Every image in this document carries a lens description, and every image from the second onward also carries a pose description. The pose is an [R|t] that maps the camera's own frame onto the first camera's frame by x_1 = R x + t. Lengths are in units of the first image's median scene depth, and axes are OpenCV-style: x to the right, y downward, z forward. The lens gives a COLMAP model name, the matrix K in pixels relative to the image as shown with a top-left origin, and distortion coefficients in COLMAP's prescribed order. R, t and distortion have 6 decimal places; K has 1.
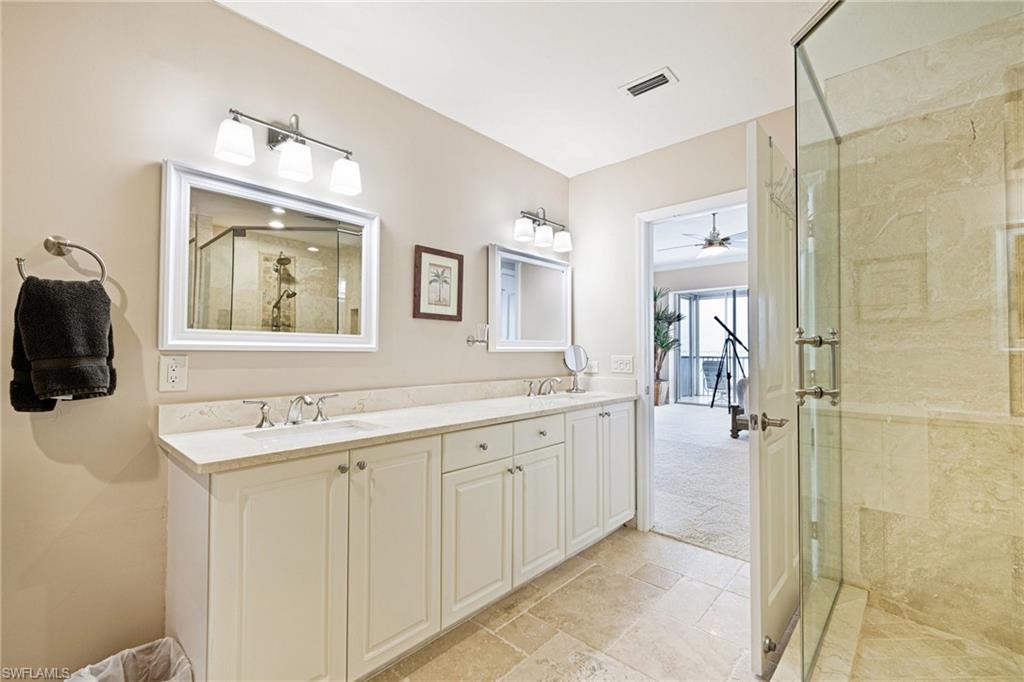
lens RADIAL K [[444.8, 0, 512.0], [0, 444.8, 341.0], [0, 0, 1]] dist [0.027490, 0.000002]
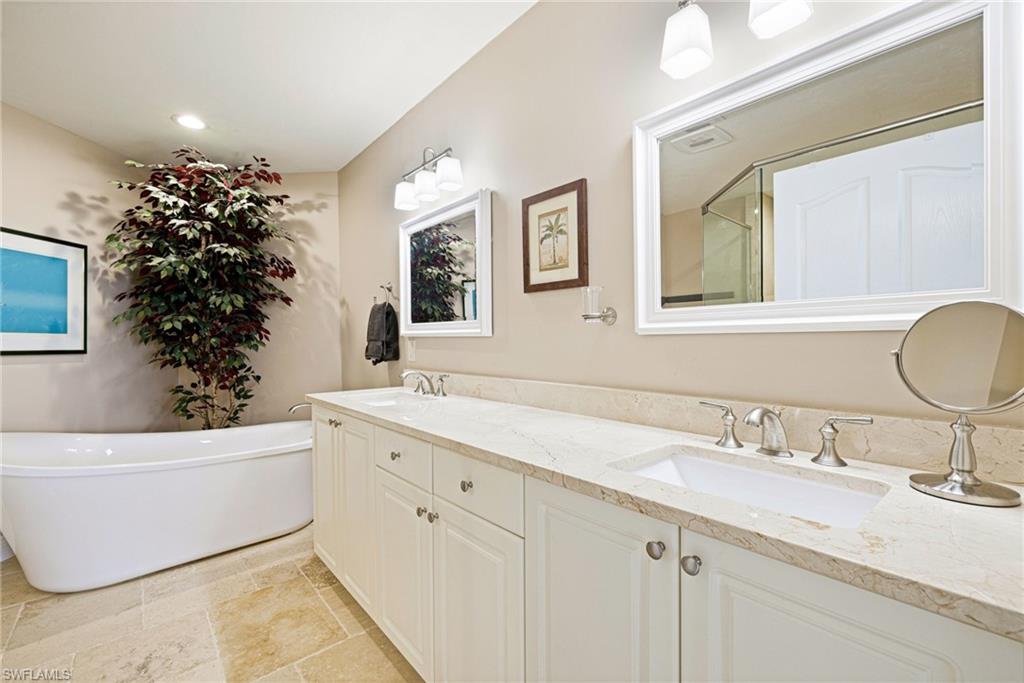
lens RADIAL K [[431.1, 0, 512.0], [0, 431.1, 341.5], [0, 0, 1]] dist [-0.000566, -0.000085]
pose [[-0.105953, 0.010787, -0.994313, 0.524892], [0.034772, 0.999370, 0.007137, 0.026723], [0.993763, -0.033818, -0.106261, 1.013891]]
